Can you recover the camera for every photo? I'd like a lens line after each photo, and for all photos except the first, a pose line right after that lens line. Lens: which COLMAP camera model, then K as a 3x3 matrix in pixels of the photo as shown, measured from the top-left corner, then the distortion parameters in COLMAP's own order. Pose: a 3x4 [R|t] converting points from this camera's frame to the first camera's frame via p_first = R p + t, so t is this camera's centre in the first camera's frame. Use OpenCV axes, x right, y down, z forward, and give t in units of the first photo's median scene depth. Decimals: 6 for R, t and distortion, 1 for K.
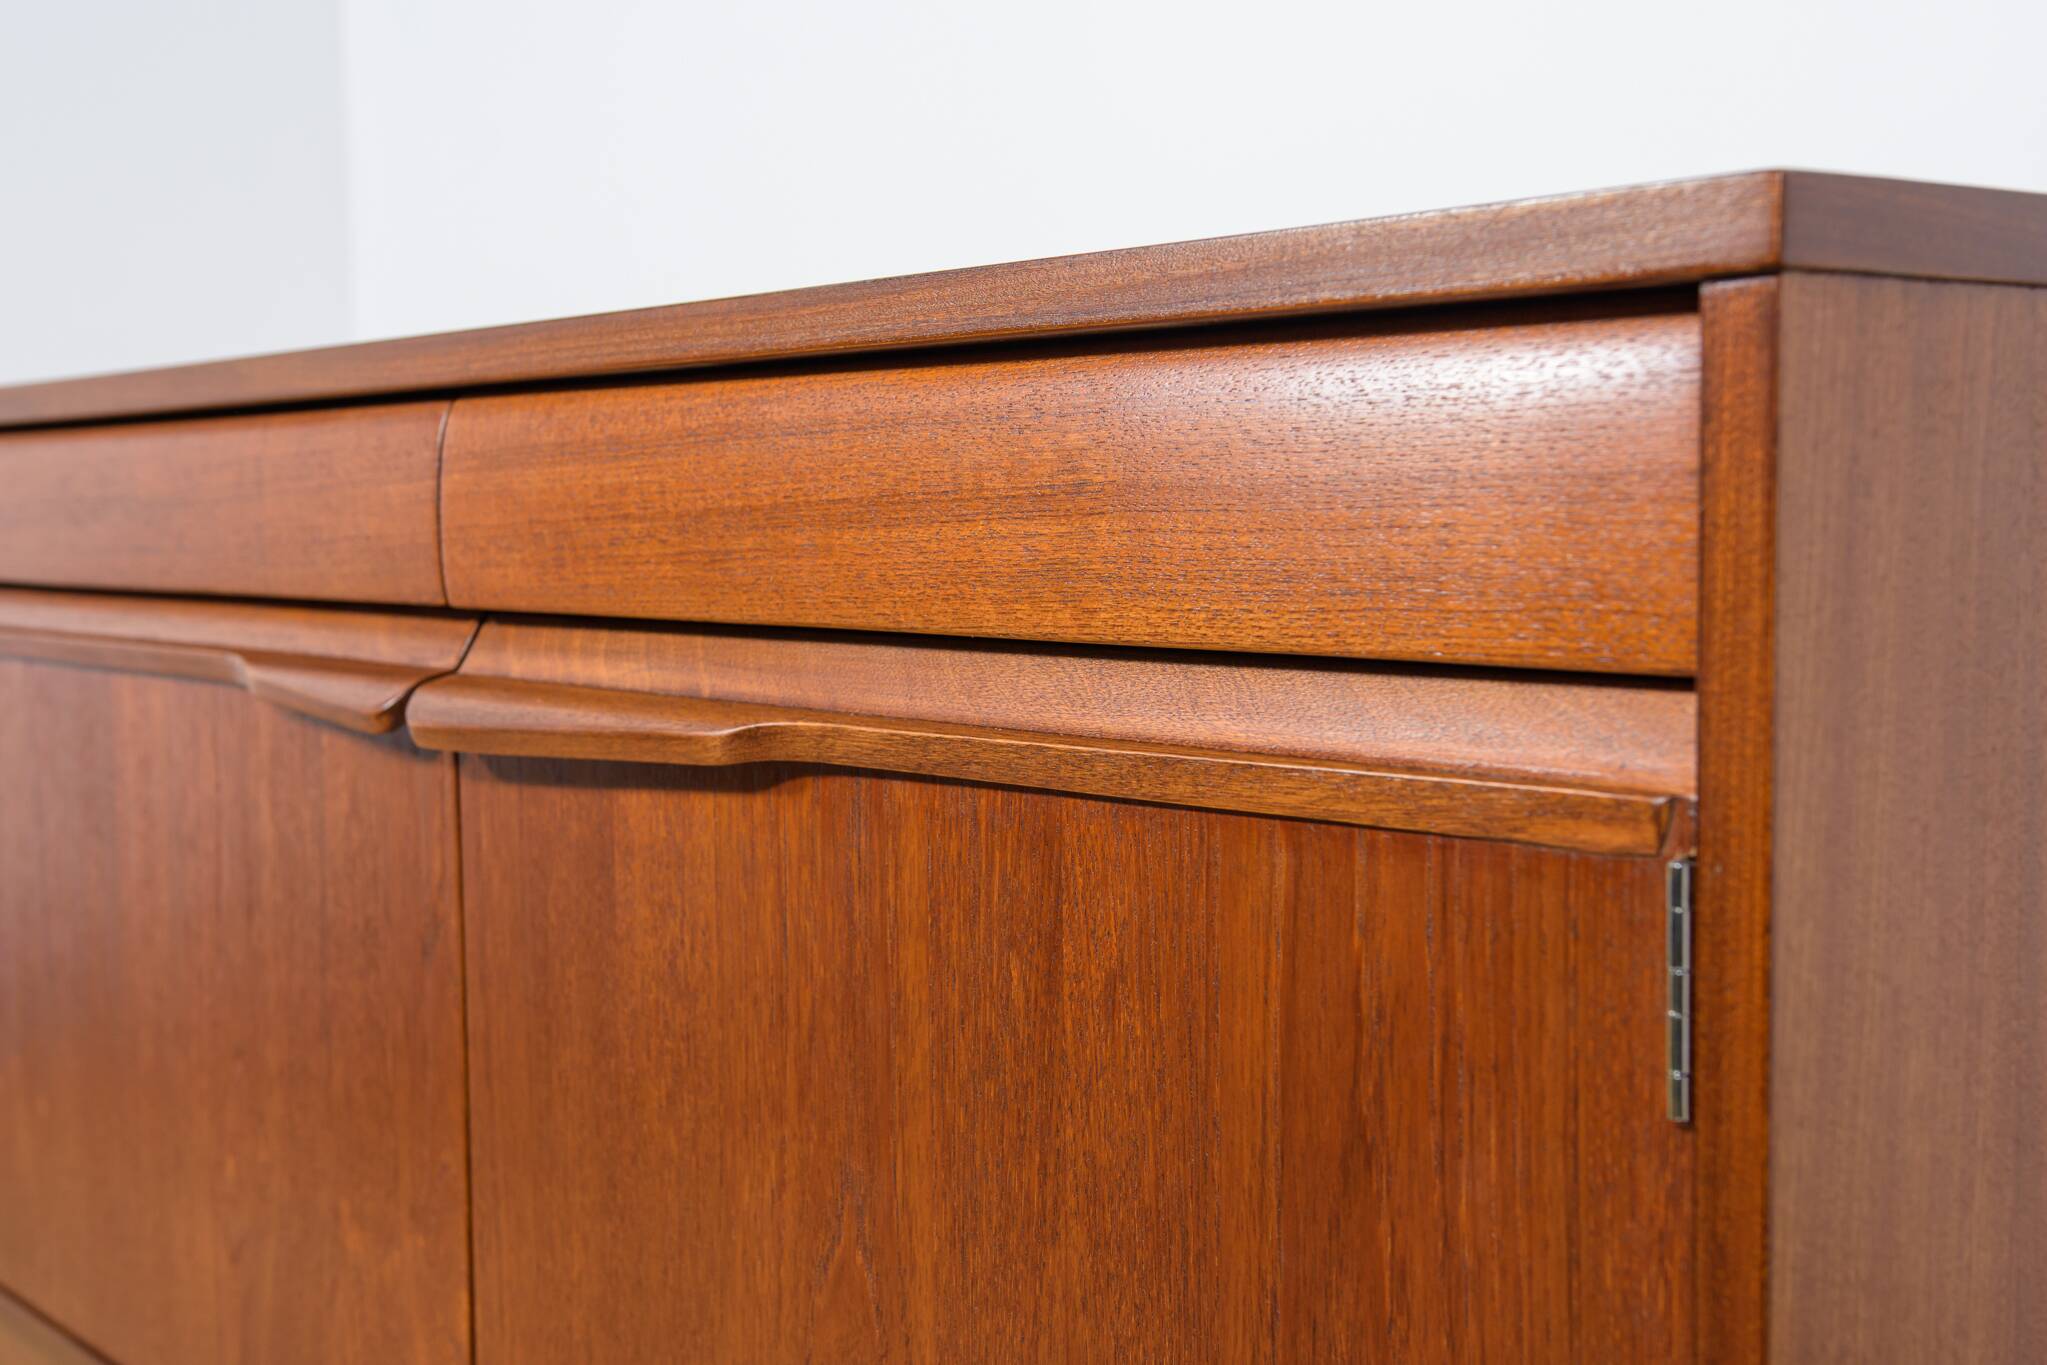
lens RADIAL K [[2652.6, 0, 1023.5], [0, 2652.6, 682.5], [0, 0, 1]] dist [0.011756, 0.048450]
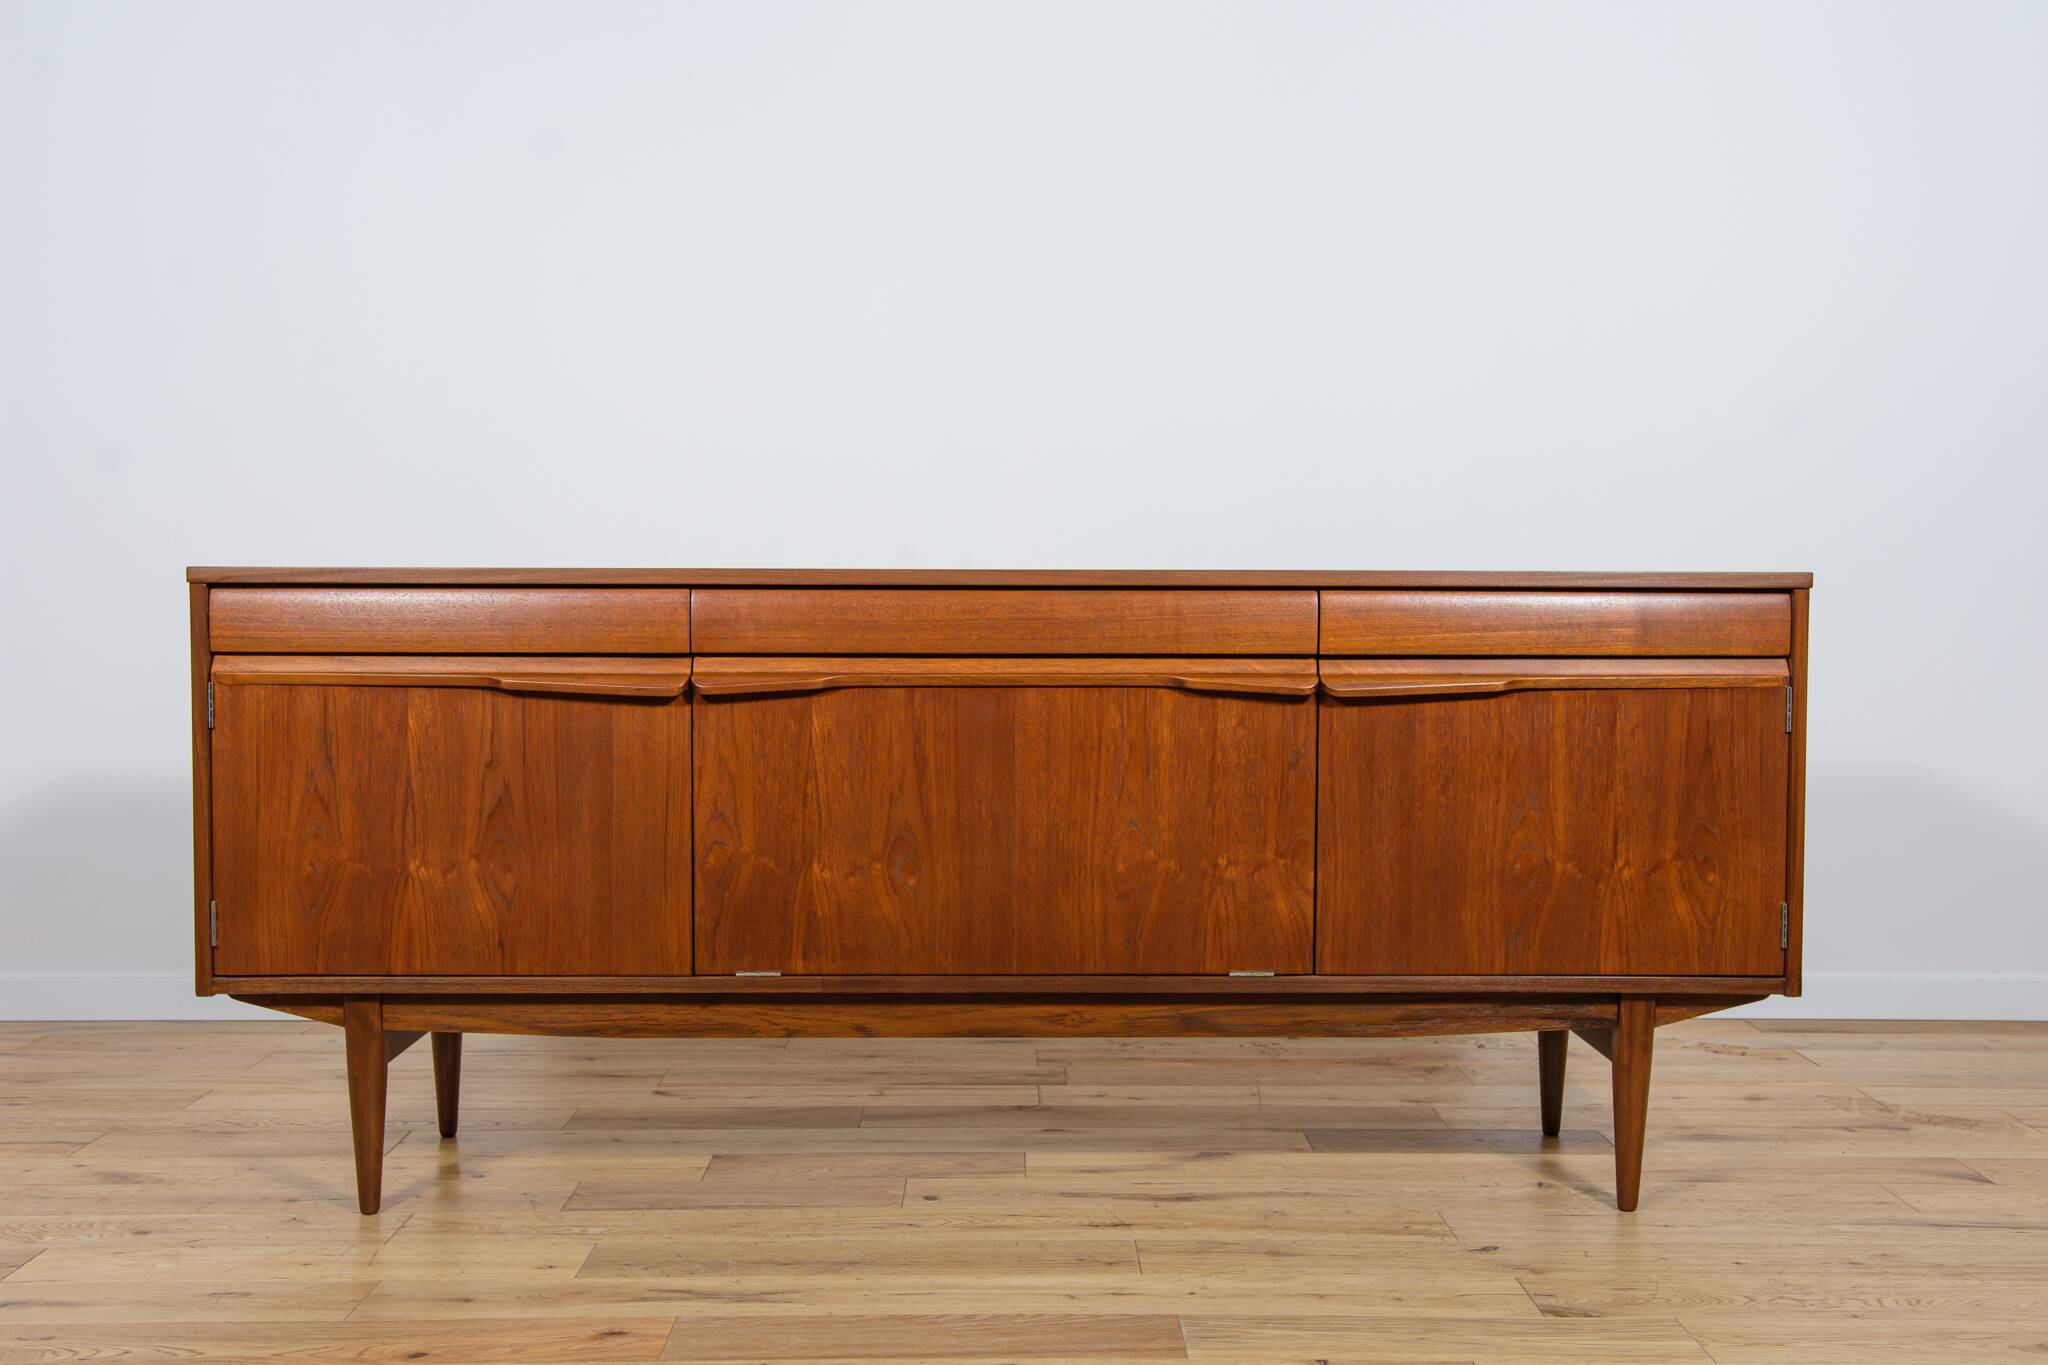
lens RADIAL K [[2189.4, 0, 1068.3], [0, 2189.4, 683.4], [0, 0, 1]] dist [0.005072, 0.046299]
pose [[0.599657, -0.025570, 0.799848, -3.222950], [0.046297, 0.998924, -0.002775, -0.000220], [-0.798917, 0.038695, 0.600196, -0.443619]]
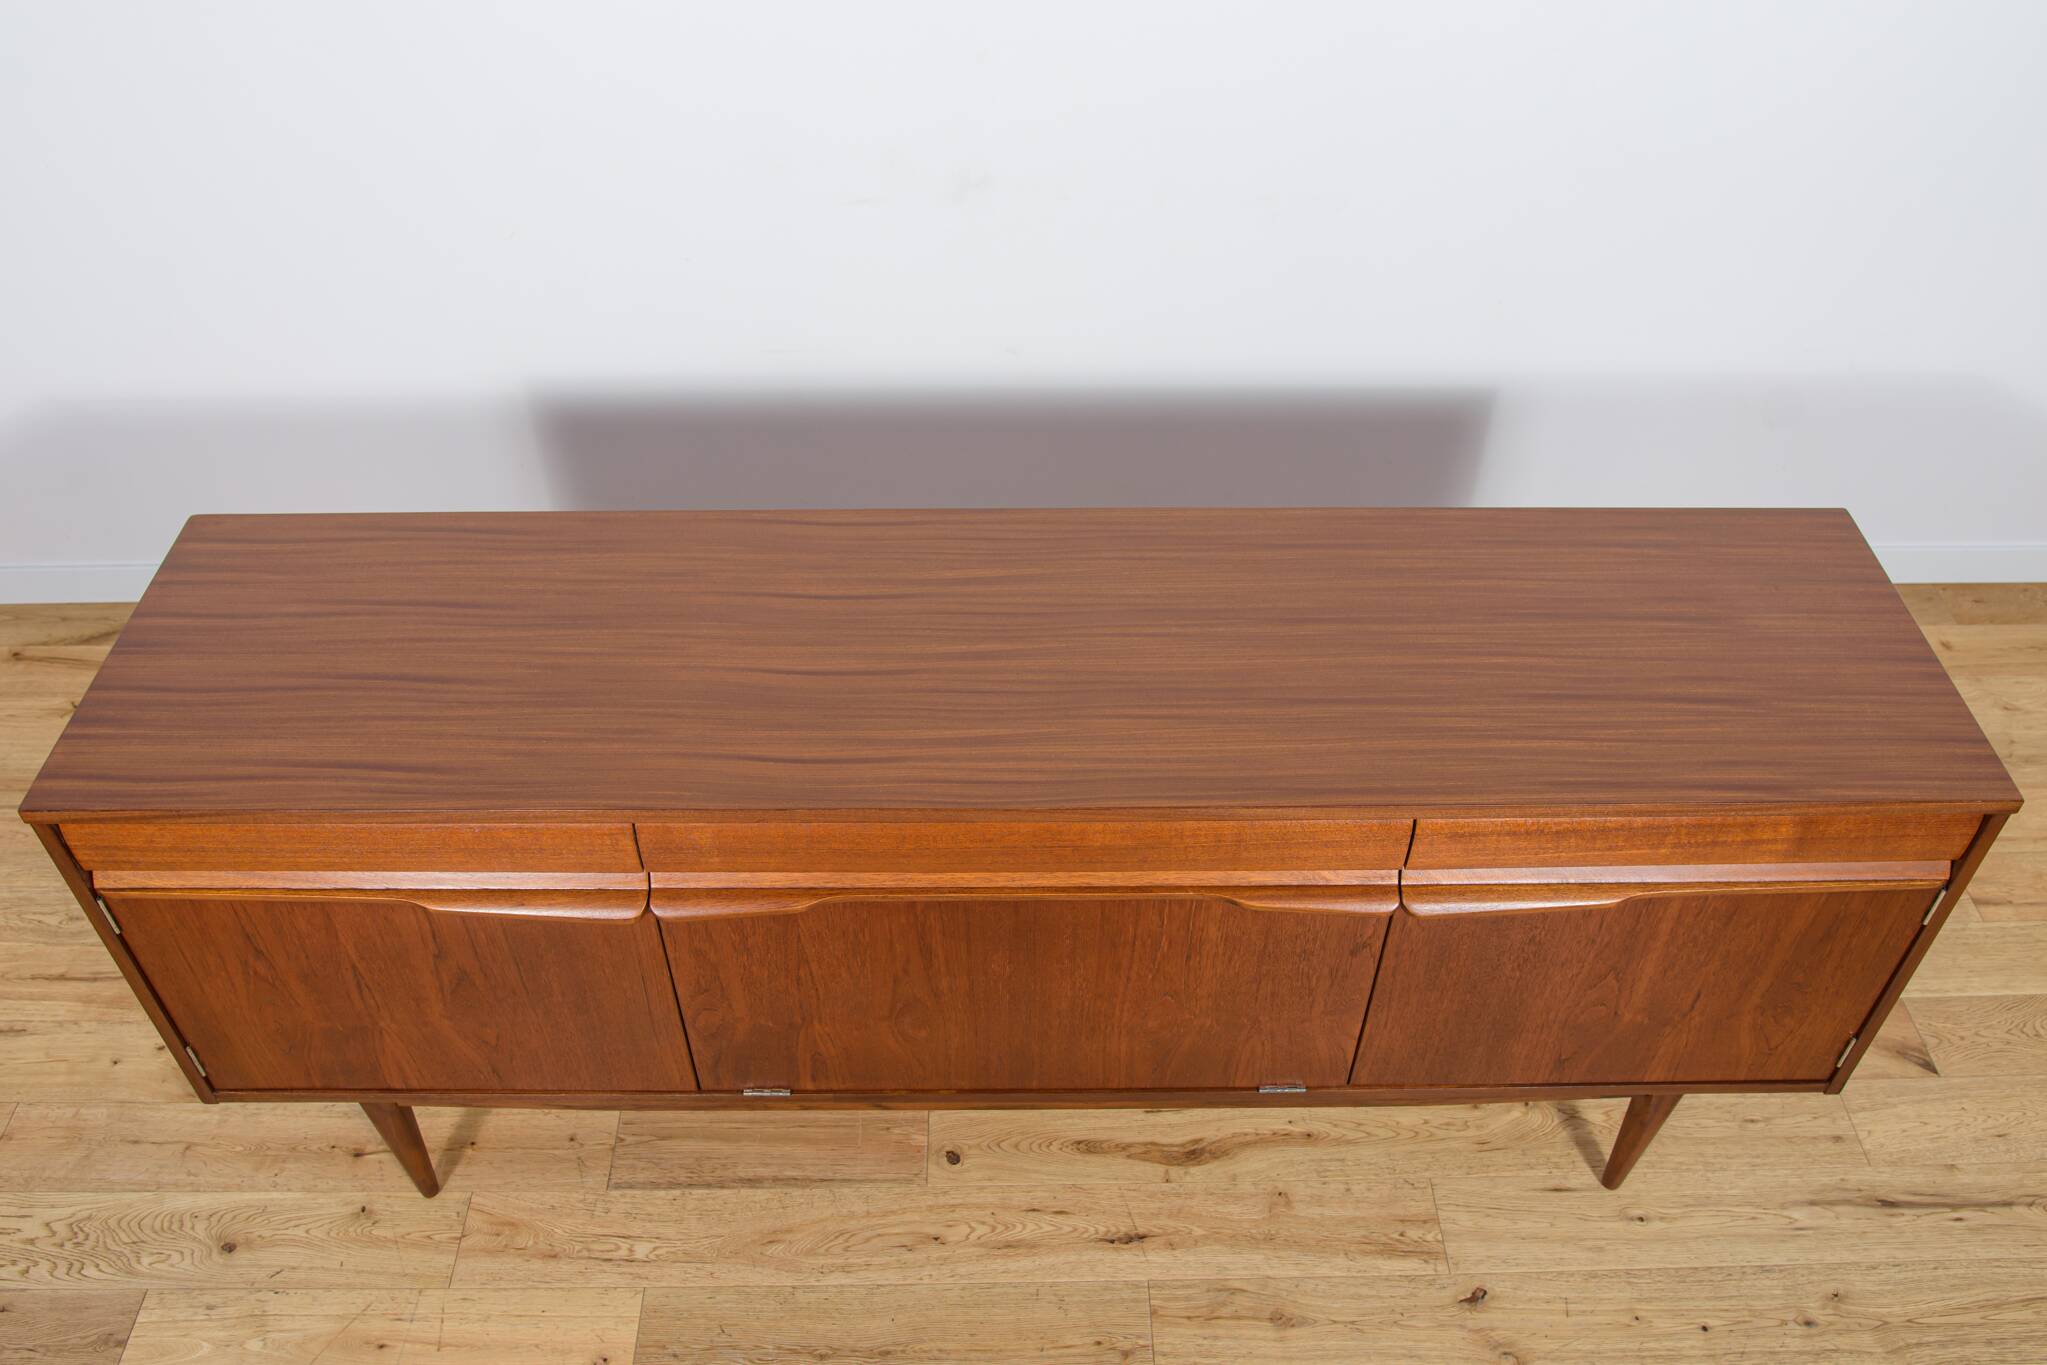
lens RADIAL K [[1632.3, 0, 1030.8], [0, 1632.3, 678.0], [0, 0, 1]] dist [-0.080902, 0.055866]
pose [[0.610795, -0.530034, 0.588212, -1.659835], [0.045016, 0.764935, 0.642533, -1.580929], [-0.790508, -0.365977, 0.491078, 0.727277]]
